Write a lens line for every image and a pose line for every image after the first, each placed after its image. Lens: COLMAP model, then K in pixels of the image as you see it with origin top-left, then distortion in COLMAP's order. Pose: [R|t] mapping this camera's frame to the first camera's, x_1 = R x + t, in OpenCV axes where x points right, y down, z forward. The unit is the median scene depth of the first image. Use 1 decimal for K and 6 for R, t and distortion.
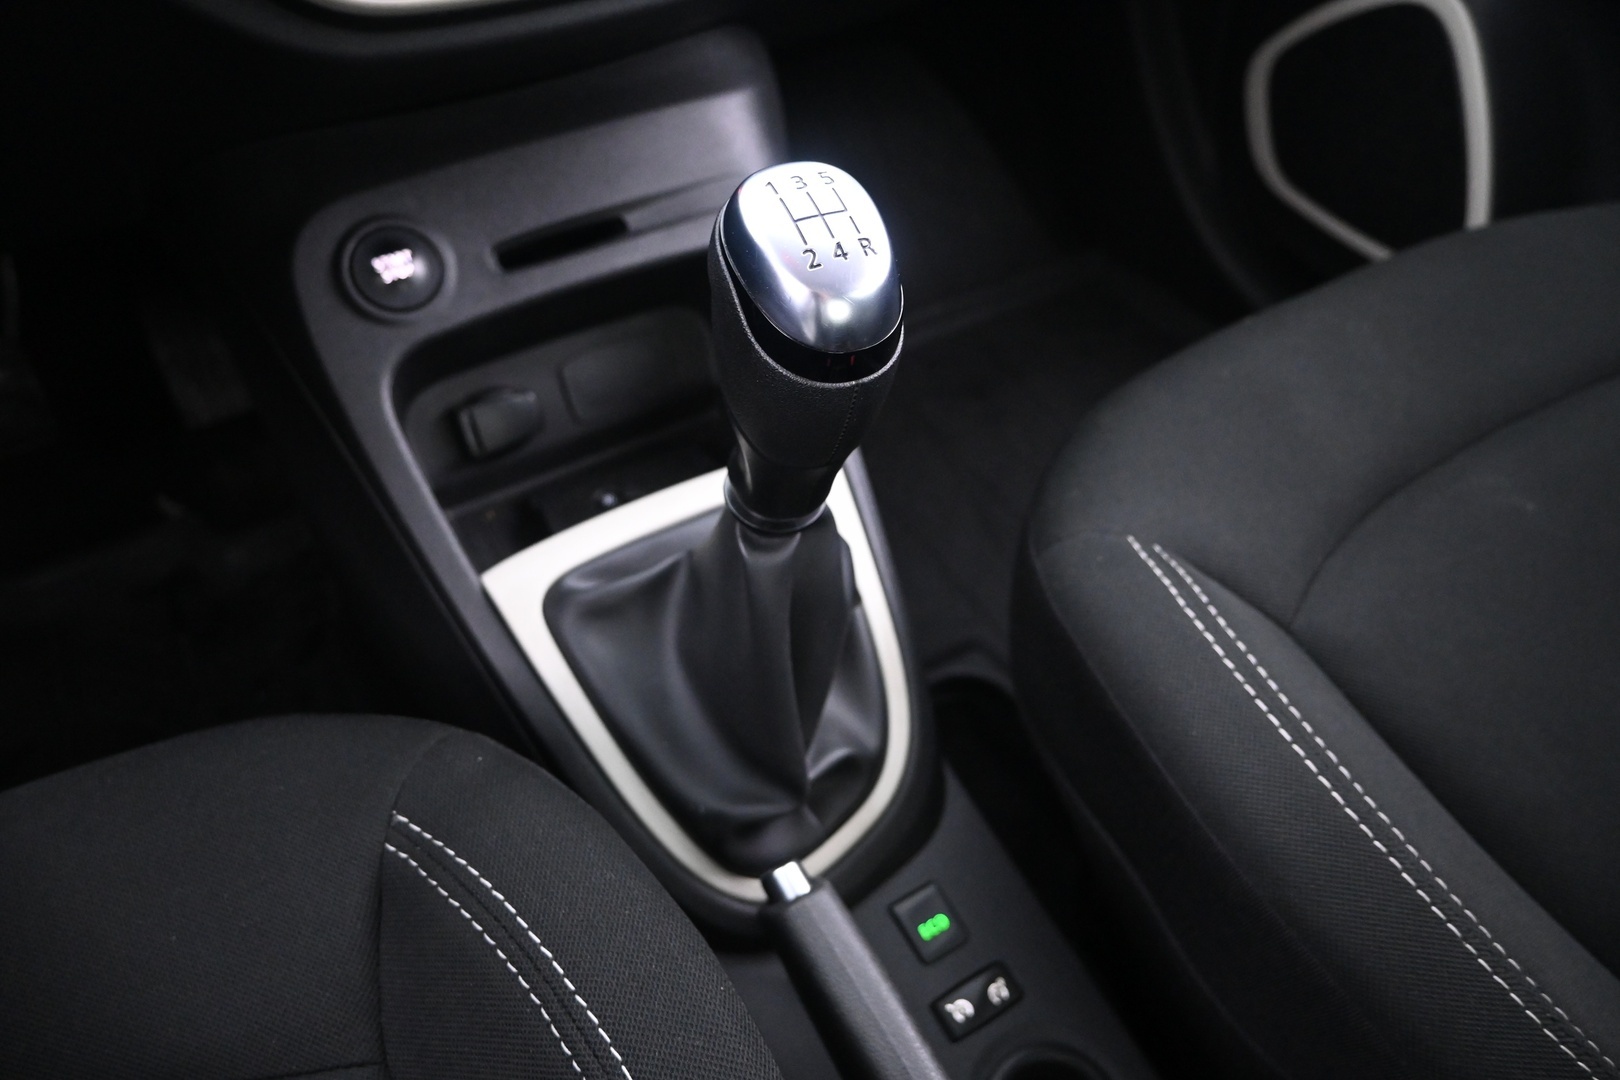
lens RADIAL K [[1097.1, 0, 810.0], [0, 1097.1, 540.0], [0, 0, 1]] dist [0.000883, 0.000166]
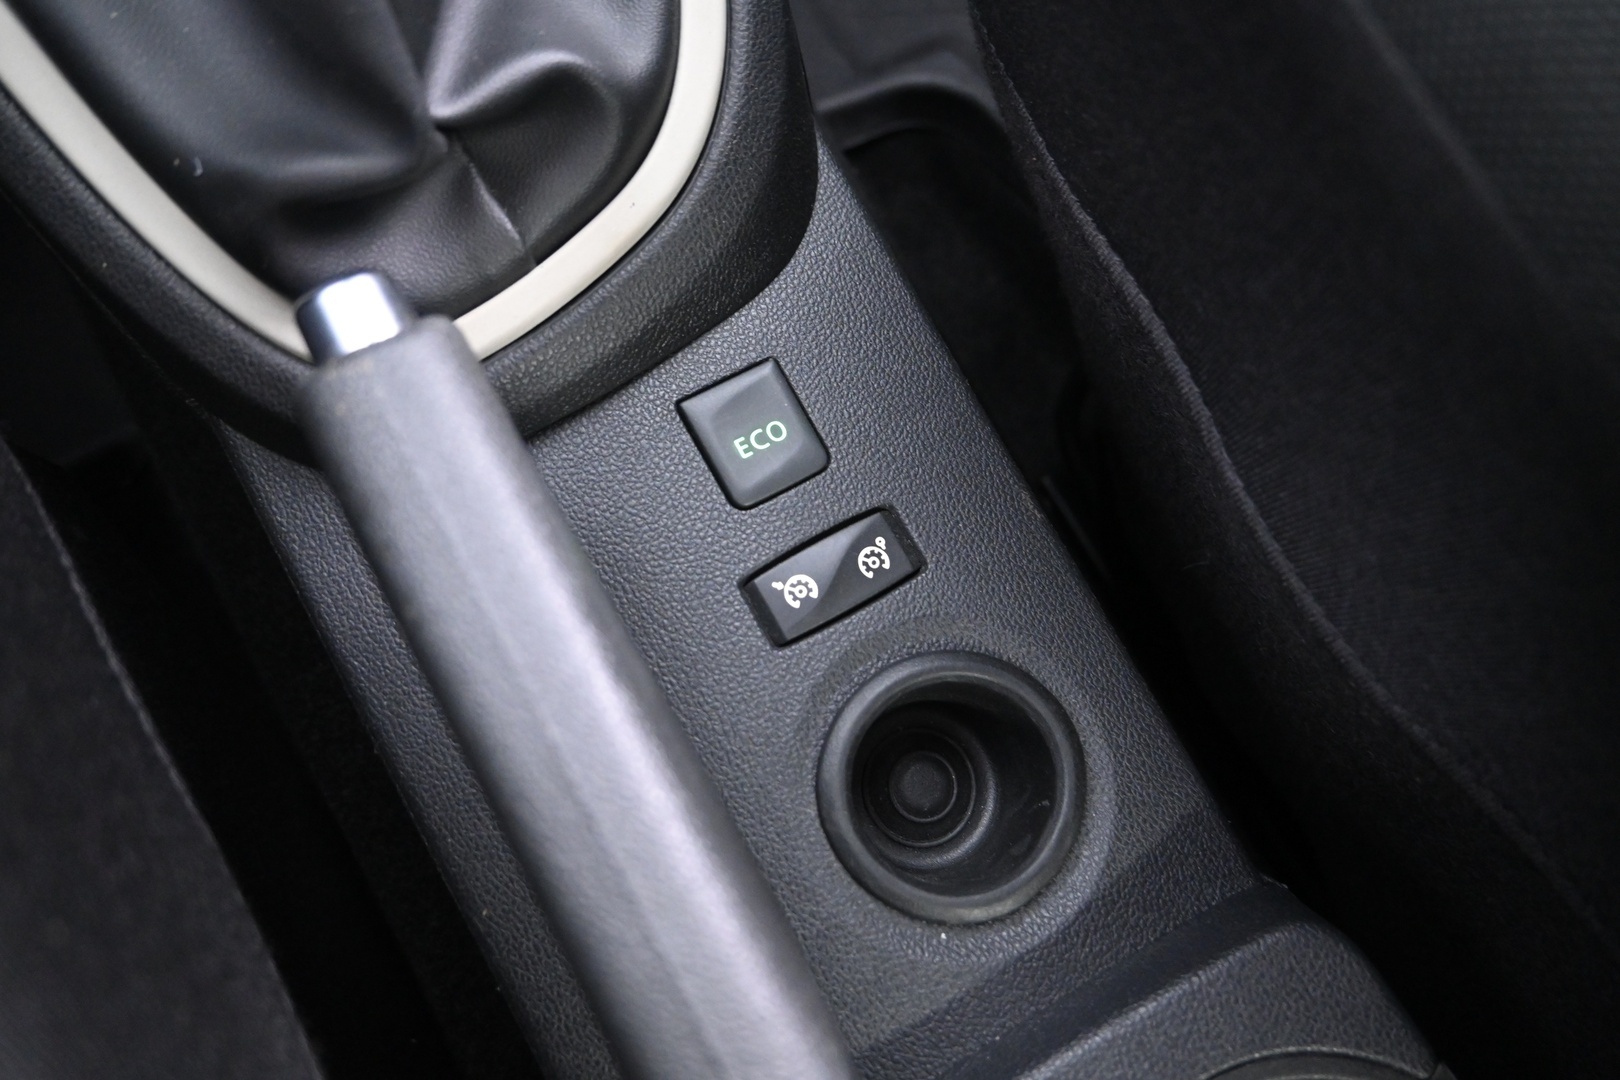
lens RADIAL K [[1097.1, 0, 810.0], [0, 1097.1, 540.0], [0, 0, 1]] dist [0.000883, 0.000166]
pose [[0.999694, 0.023758, -0.006862, 0.142902], [-0.019145, 0.919191, 0.393346, 0.195566], [0.015653, -0.393095, 0.919365, 0.515351]]
